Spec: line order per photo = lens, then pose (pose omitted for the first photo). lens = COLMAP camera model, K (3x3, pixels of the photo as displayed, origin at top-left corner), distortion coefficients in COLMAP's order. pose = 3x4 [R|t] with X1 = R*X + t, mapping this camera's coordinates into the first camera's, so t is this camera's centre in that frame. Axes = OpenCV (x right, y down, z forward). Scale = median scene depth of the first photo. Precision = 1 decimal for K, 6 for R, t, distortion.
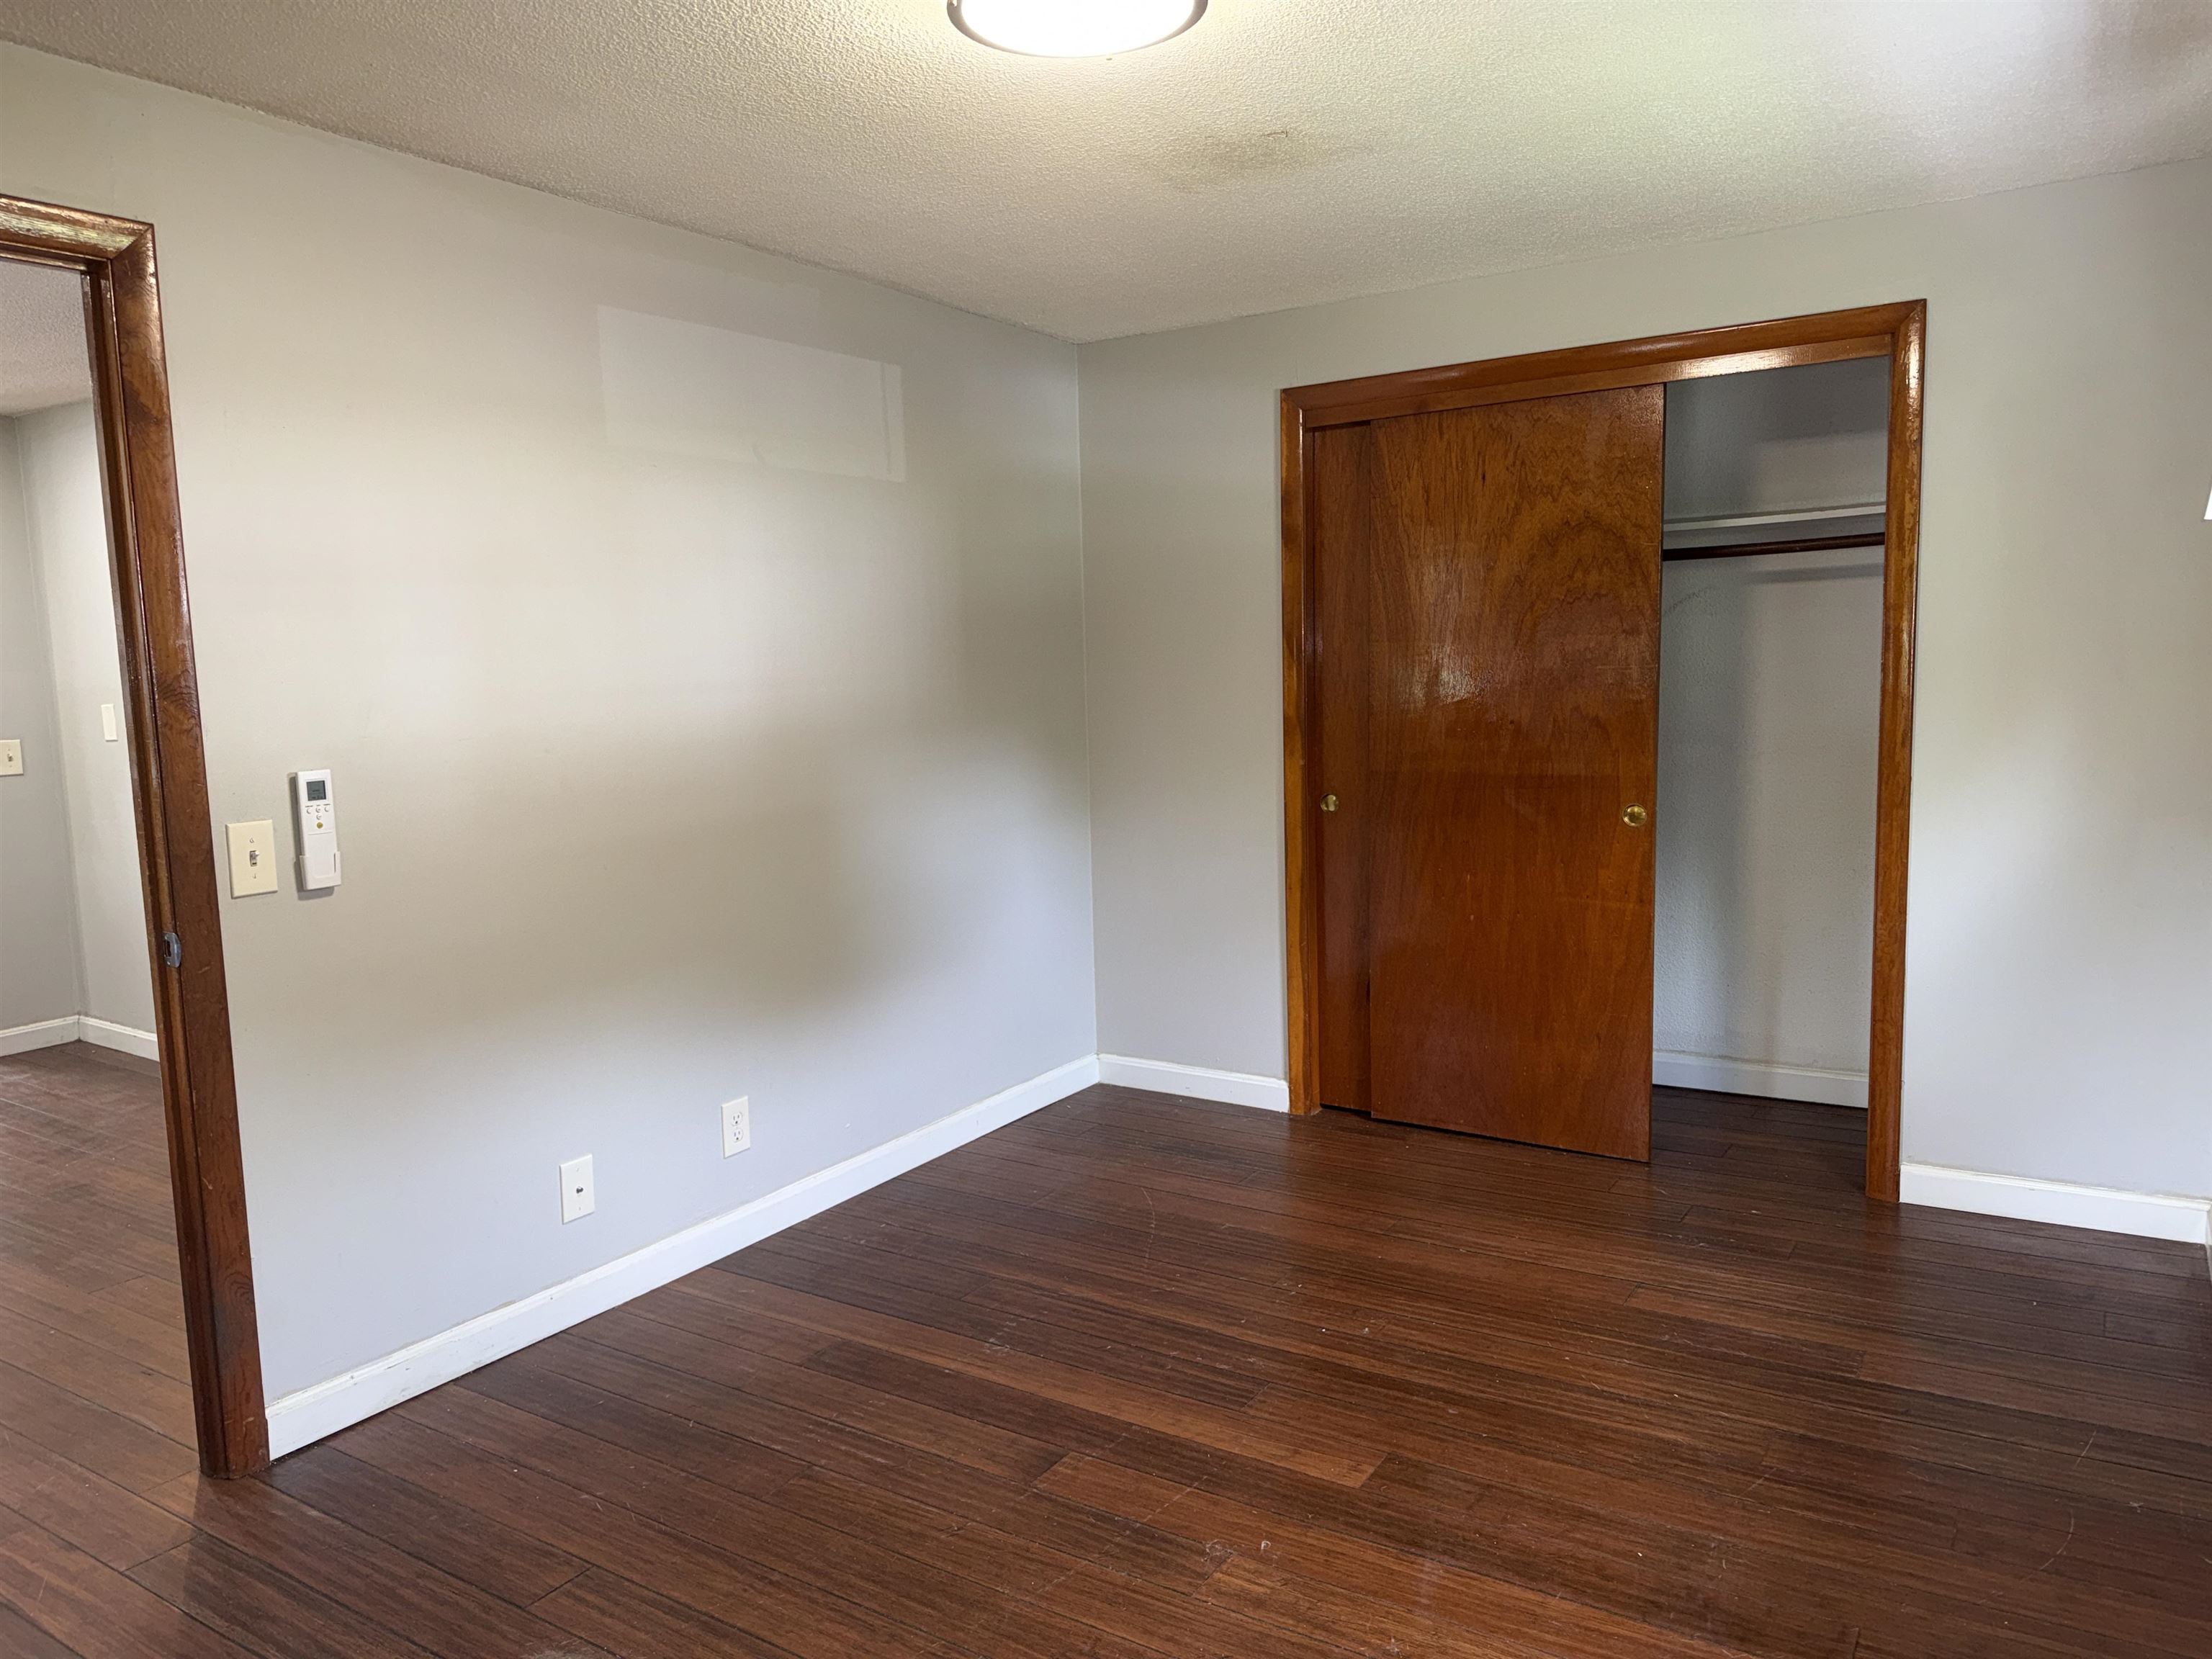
lens RADIAL K [[1550.0, 0, 1100.3], [0, 1550.0, 842.4], [0, 0, 1]] dist [0.063414, -0.076174]
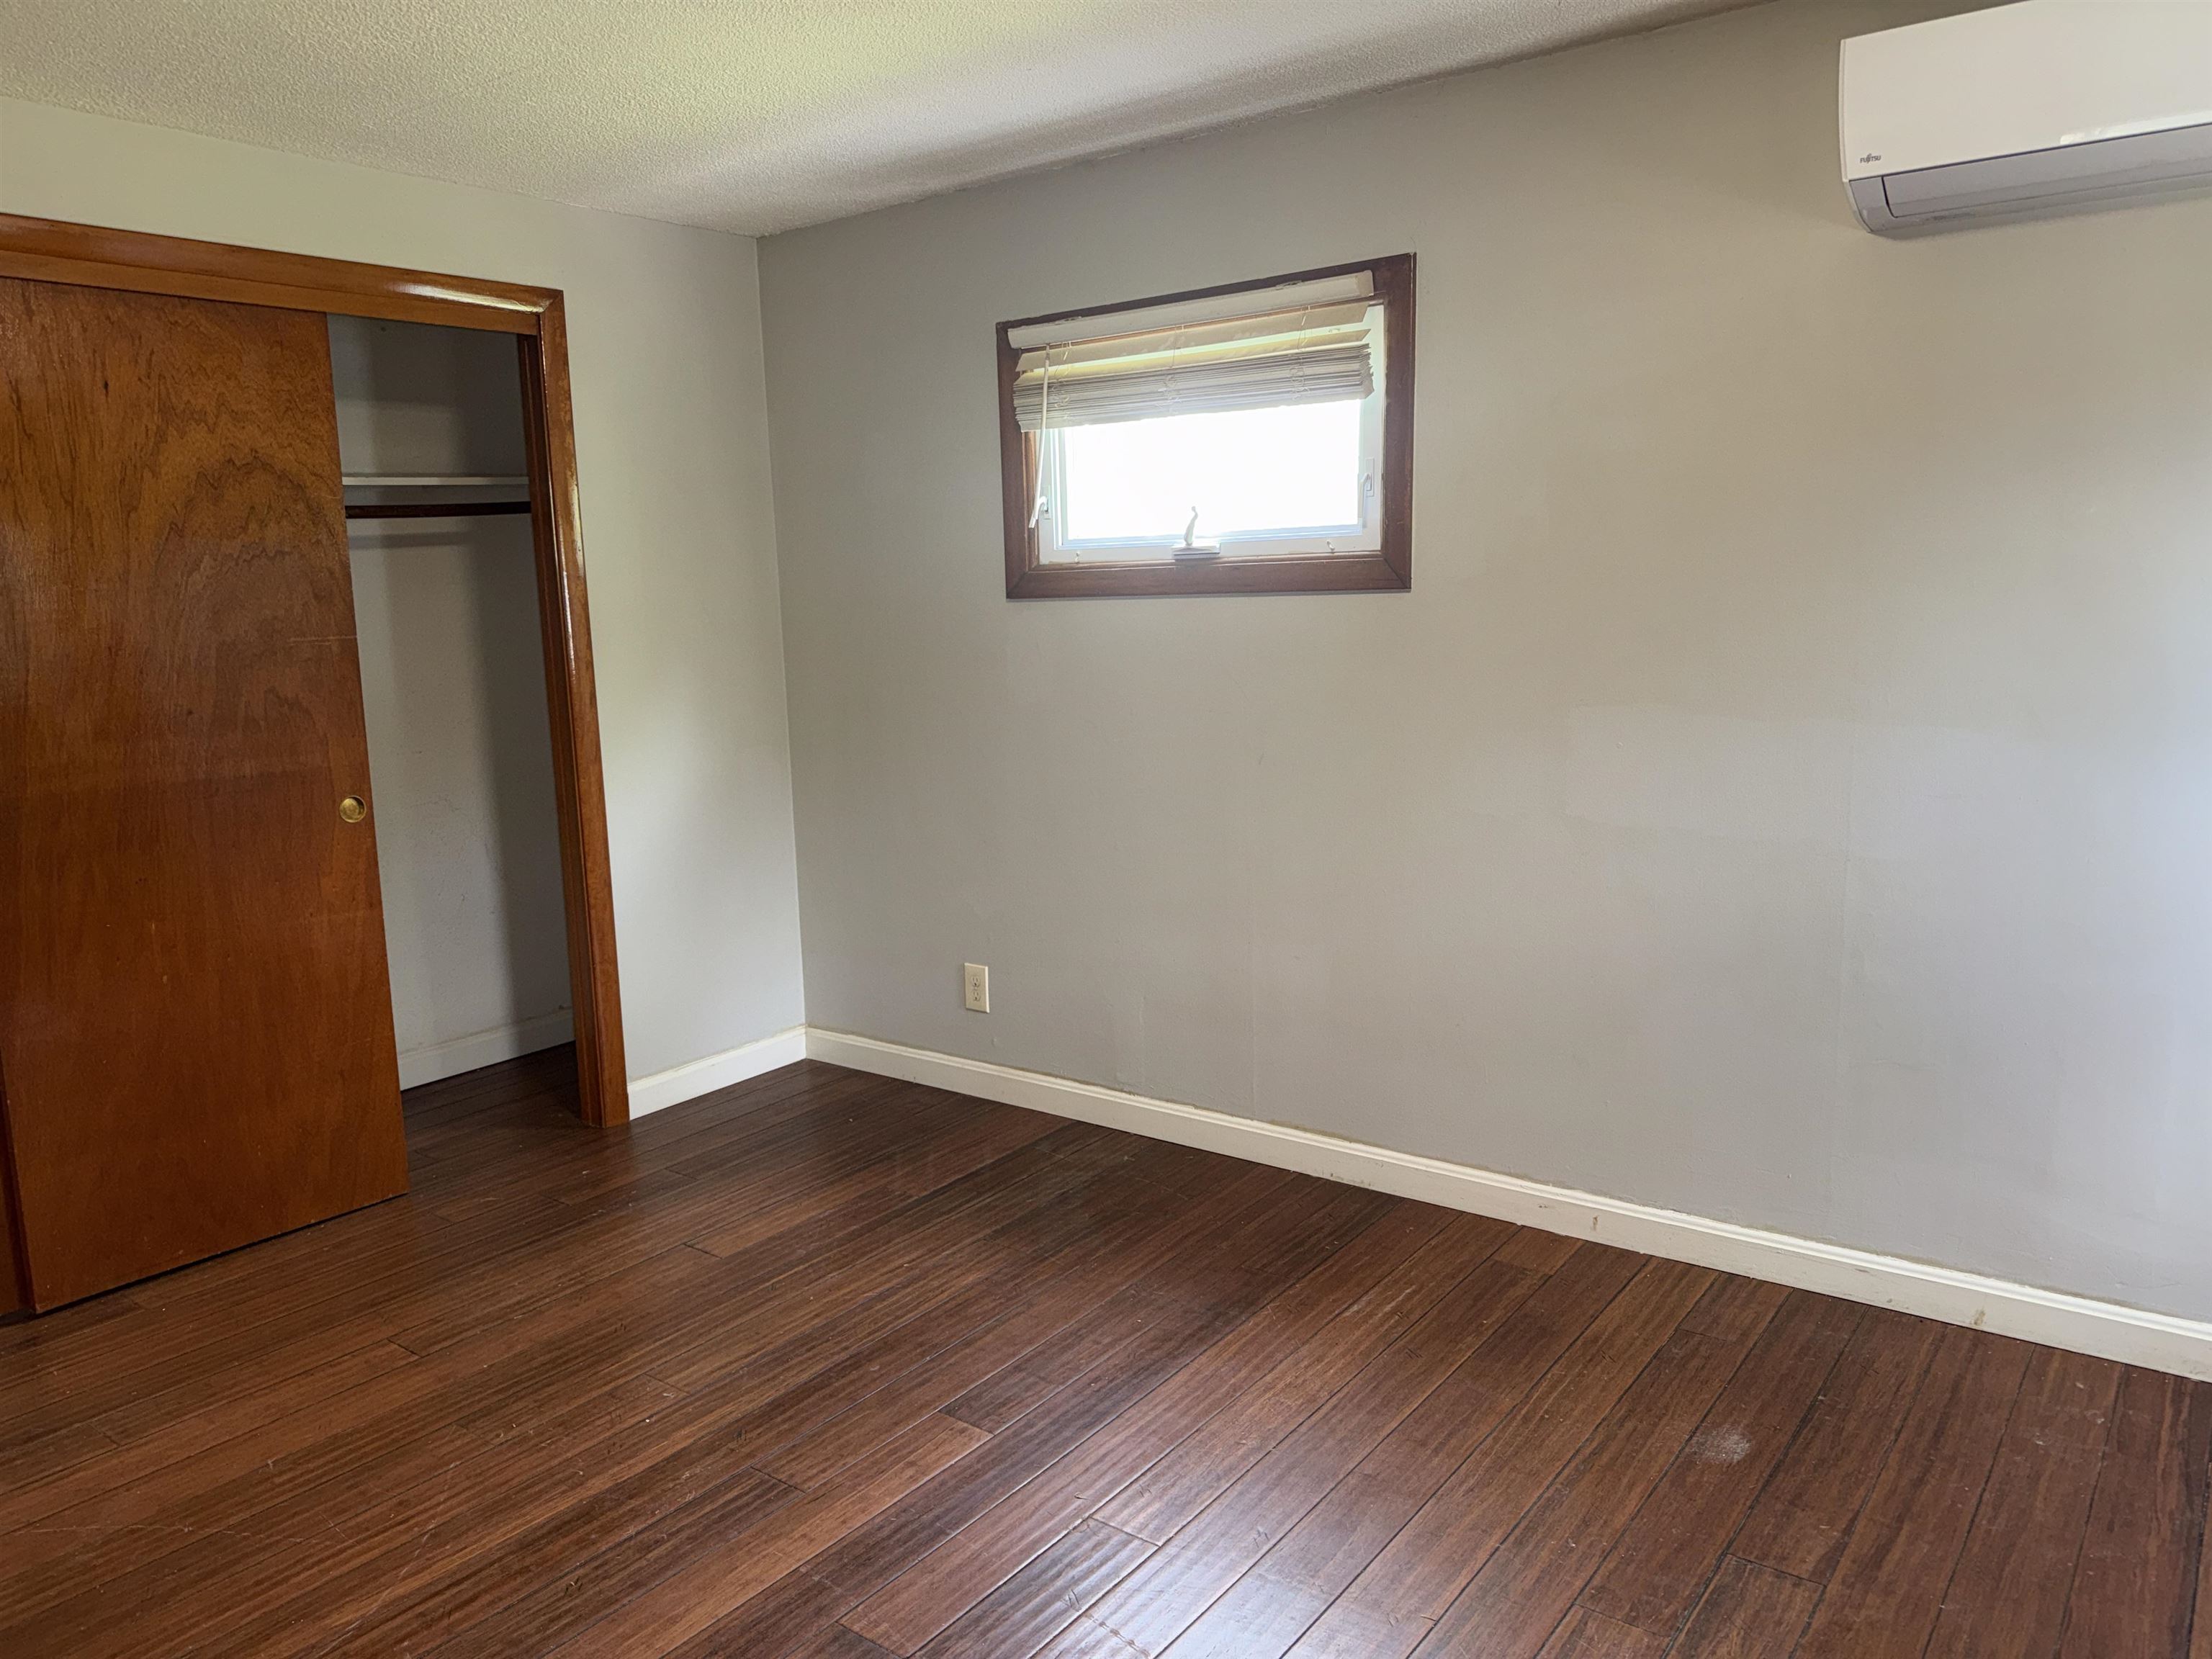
lens RADIAL K [[1562.6, 0, 1113.8], [0, 1562.6, 834.3], [0, 0, 1]] dist [0.054407, -0.073194]
pose [[0.075249, -0.130368, 0.988606, -0.665380], [0.146234, 0.982141, 0.118385, -0.061075], [-0.986384, 0.135660, 0.092969, 0.671956]]
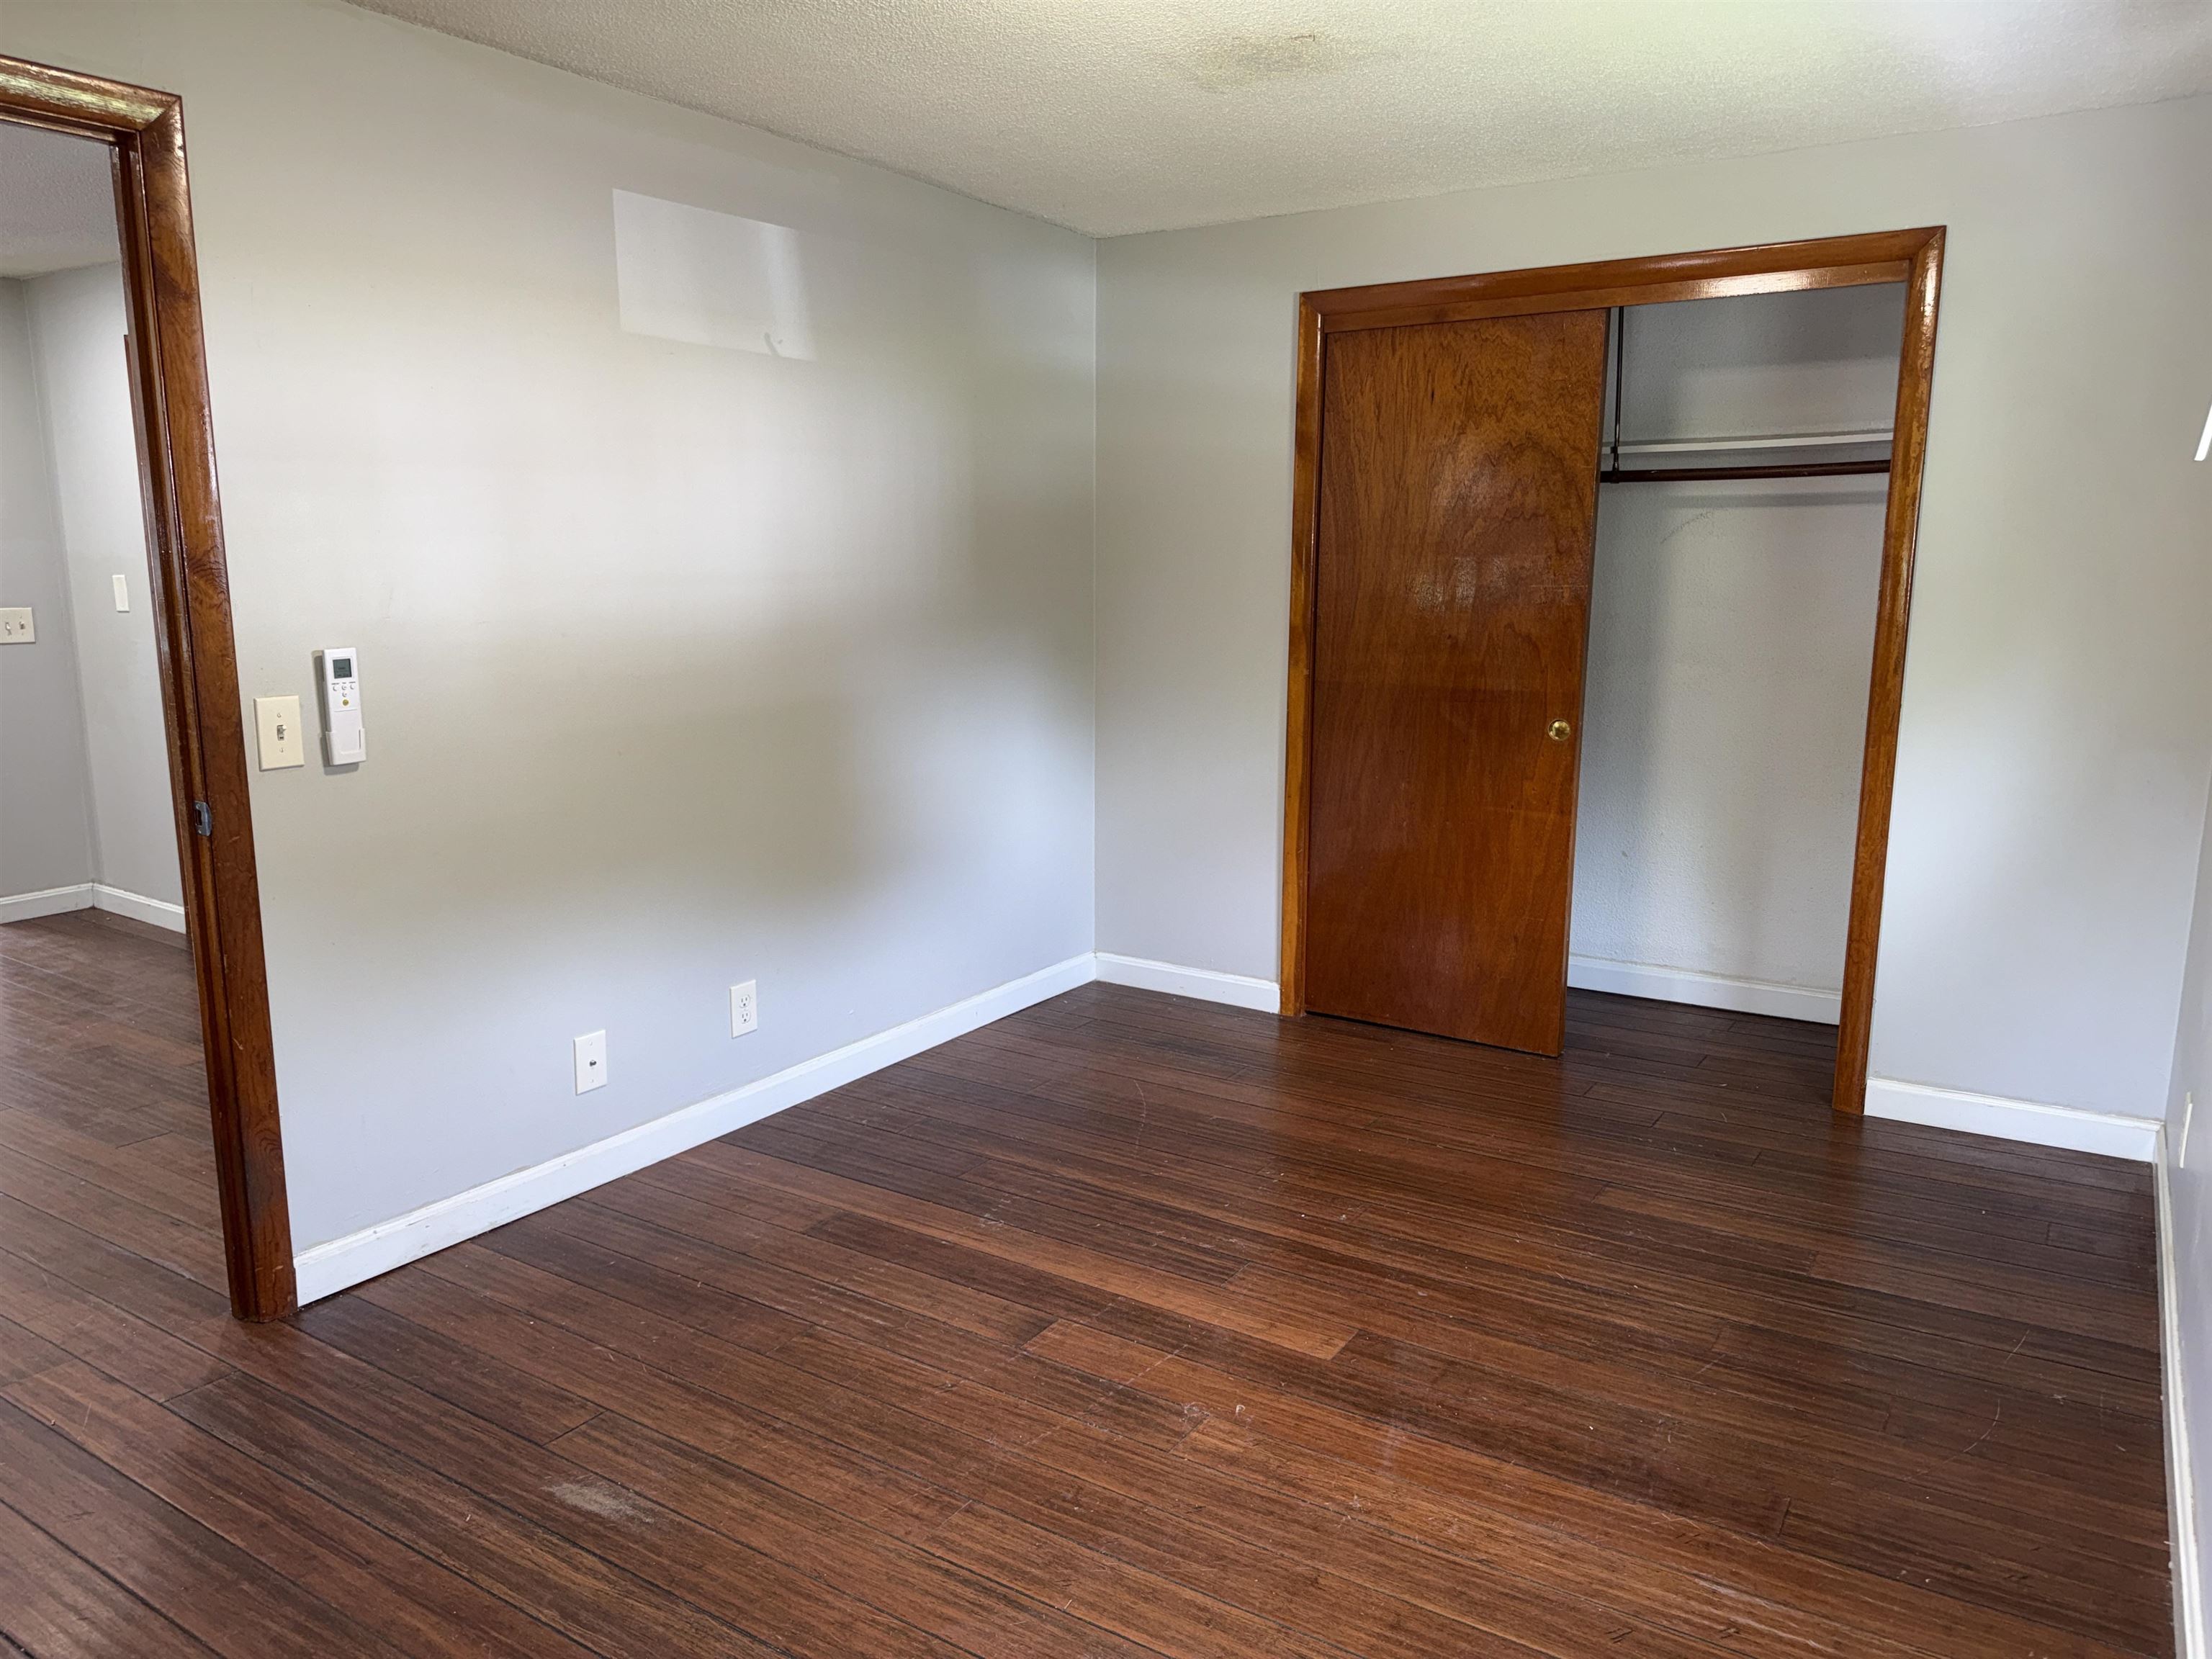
lens RADIAL K [[1550.0, 0, 1100.3], [0, 1550.0, 842.4], [0, 0, 1]] dist [0.063414, -0.076174]
pose [[0.999506, 0.031426, 0.000584, -0.001831], [-0.031401, 0.997571, 0.062183, 0.001158], [0.001371, -0.062171, 0.998065, -0.029650]]
